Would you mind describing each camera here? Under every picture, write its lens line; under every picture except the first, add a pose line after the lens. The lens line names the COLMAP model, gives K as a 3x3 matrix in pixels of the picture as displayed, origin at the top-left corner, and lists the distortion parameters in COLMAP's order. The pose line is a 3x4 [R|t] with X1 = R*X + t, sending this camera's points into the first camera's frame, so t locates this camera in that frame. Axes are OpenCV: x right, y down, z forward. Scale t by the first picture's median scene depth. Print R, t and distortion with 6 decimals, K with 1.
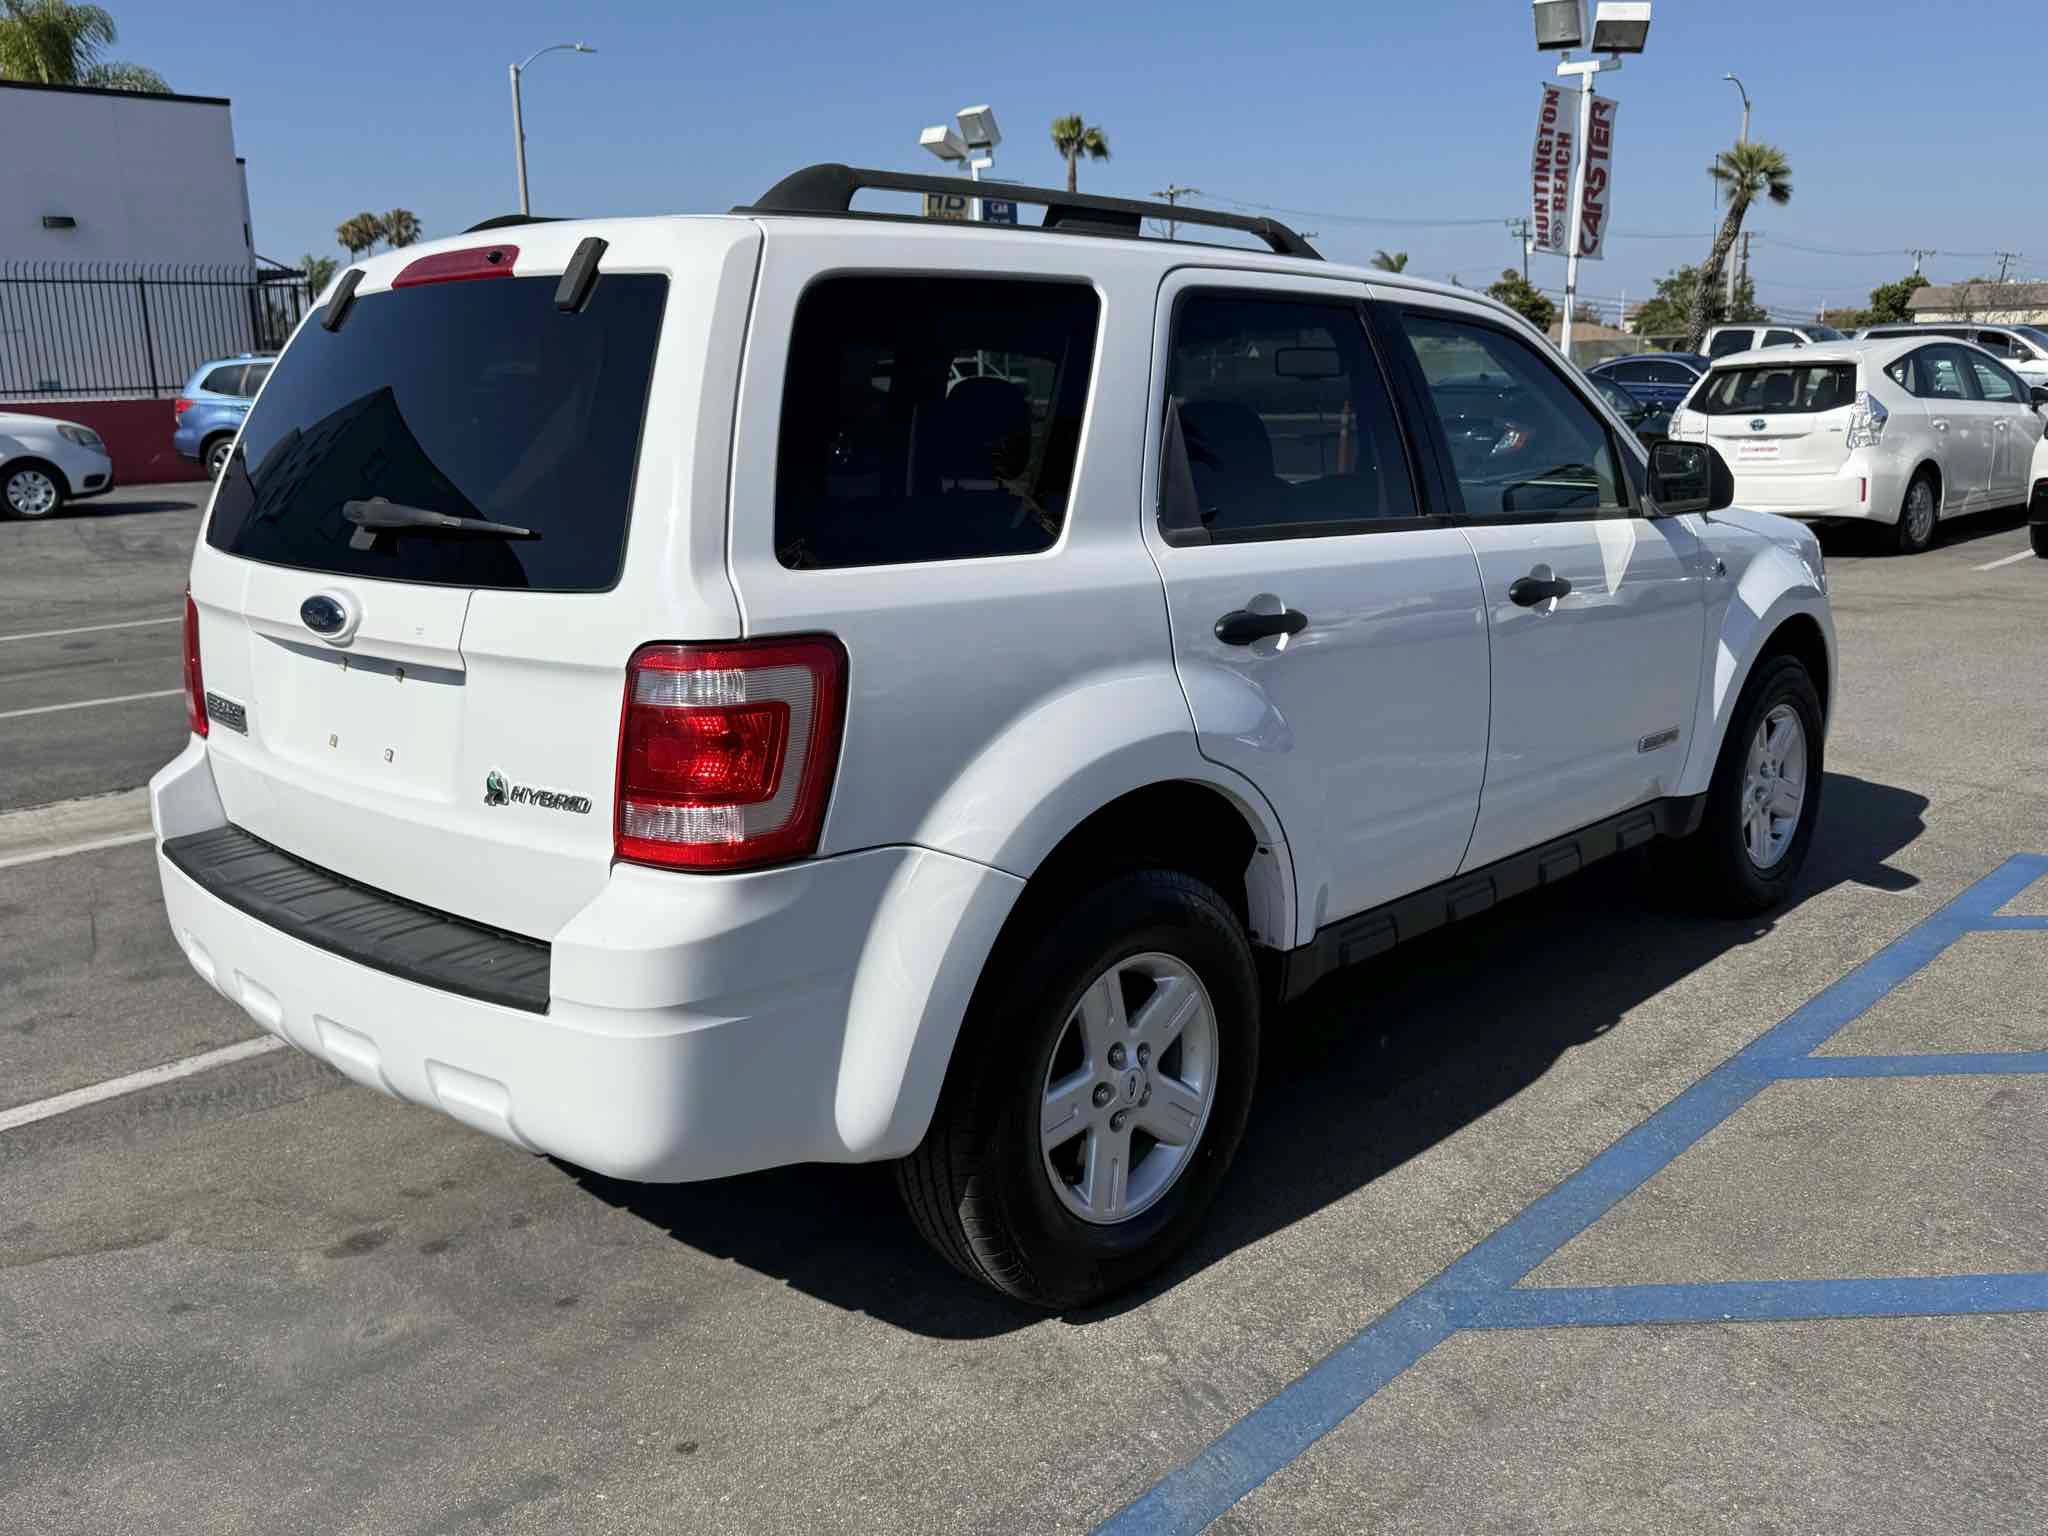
lens RADIAL K [[1694.7, 0, 1038.4], [0, 1694.7, 770.4], [0, 0, 1]] dist [0.083444, -0.142979]
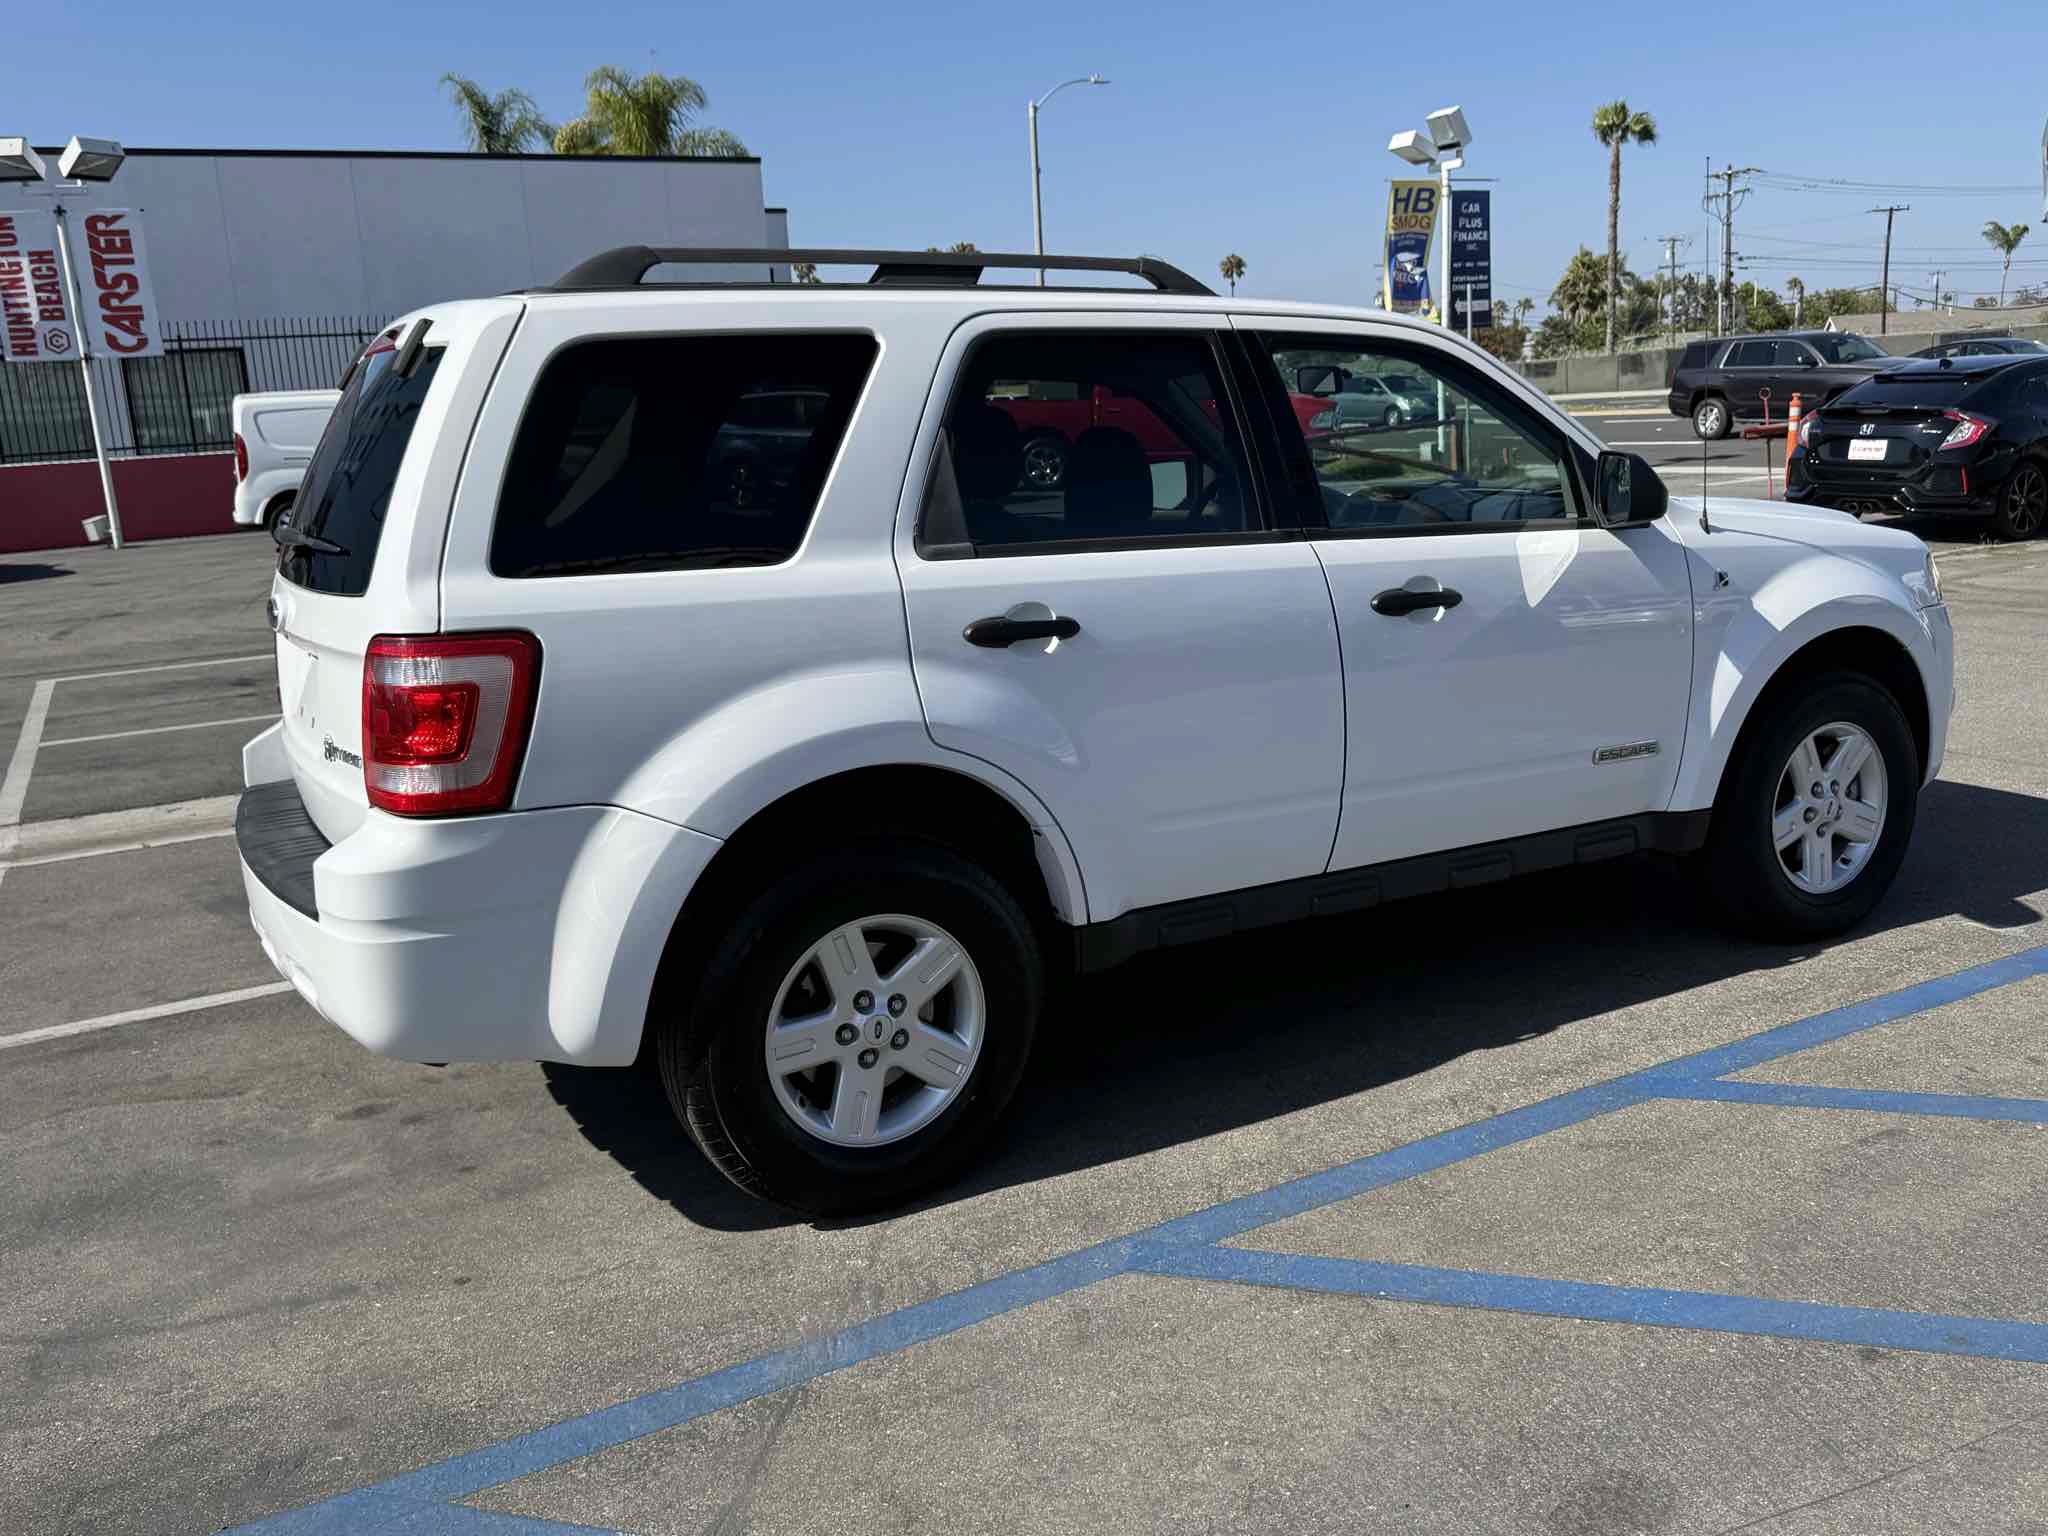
lens RADIAL K [[1682.3, 0, 1032.7], [0, 1682.3, 764.7], [0, 0, 1]] dist [0.089457, -0.154834]
pose [[0.953134, 0.034454, -0.300580, 0.450694], [-0.036333, 0.999340, -0.000663, 0.003437], [0.300359, 0.011553, 0.953756, -0.052866]]
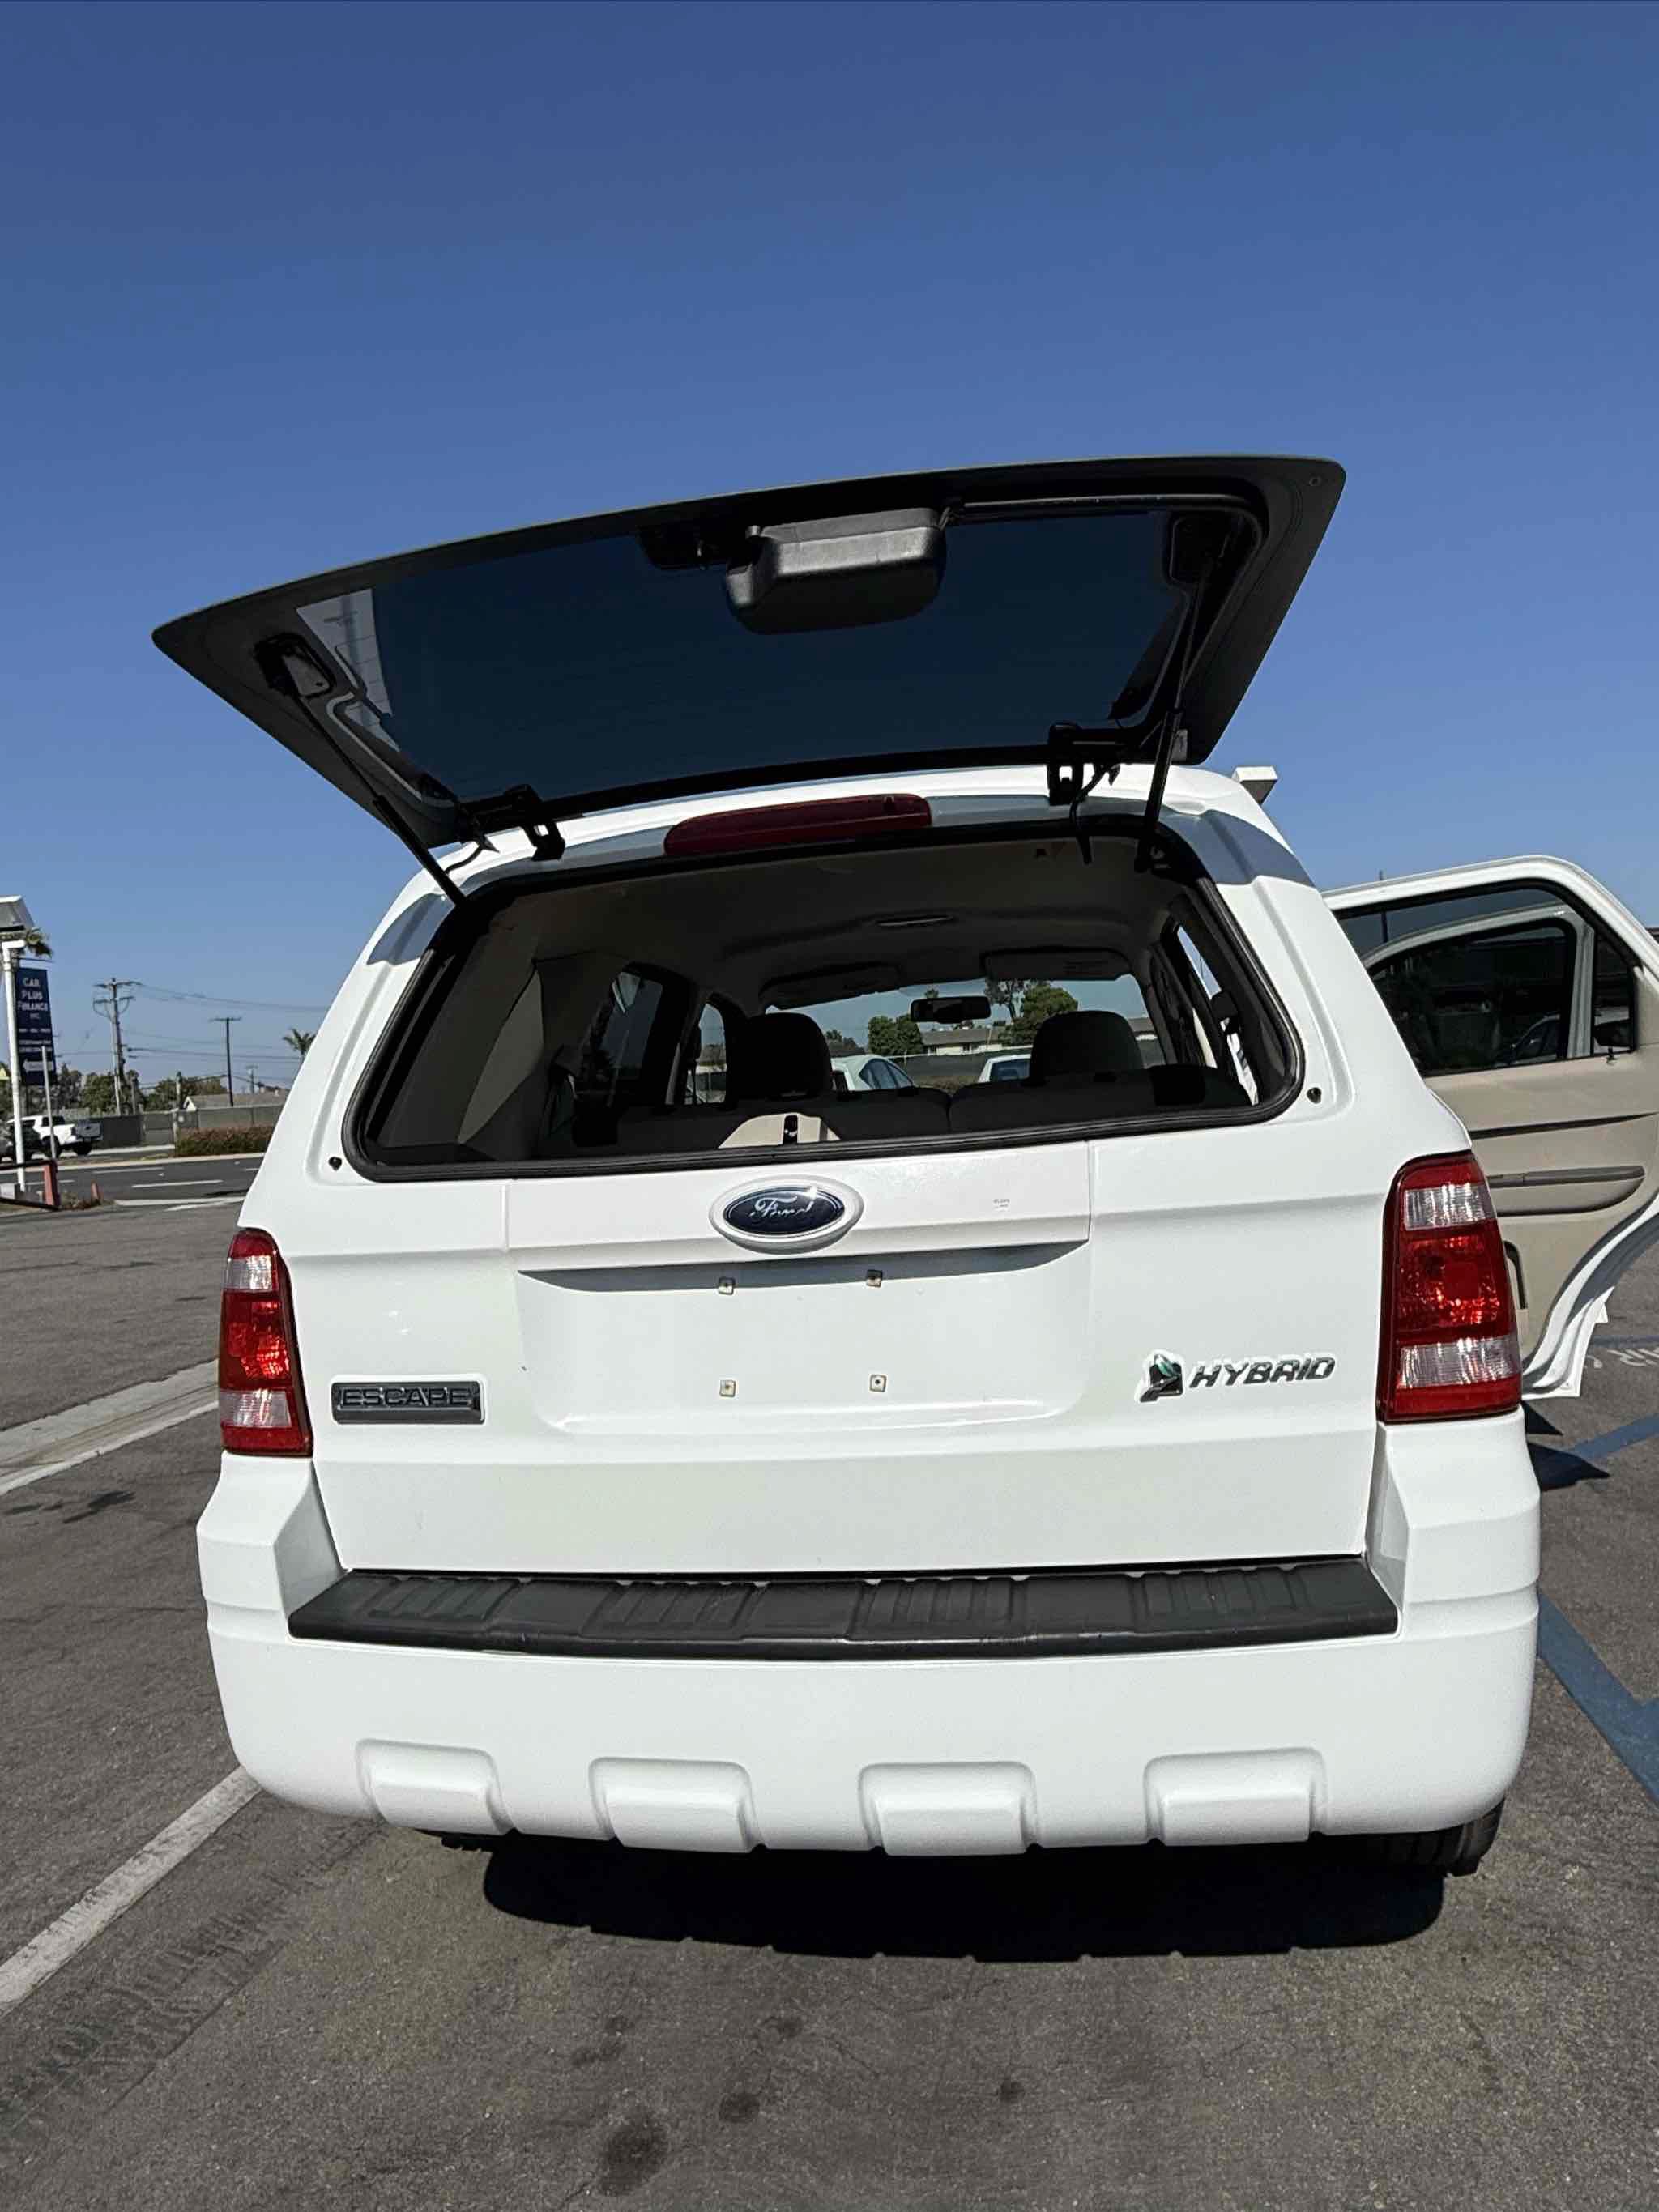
lens RADIAL K [[1328.2, 0, 853.0], [0, 1328.2, 1080.4], [0, 0, 1]] dist [-0.002241, 0.002690]
pose [[0.831638, -0.036692, 0.554105, -0.616843], [0.175949, 0.963816, -0.200254, -0.019611], [-0.526708, 0.264033, 0.808001, 0.413865]]
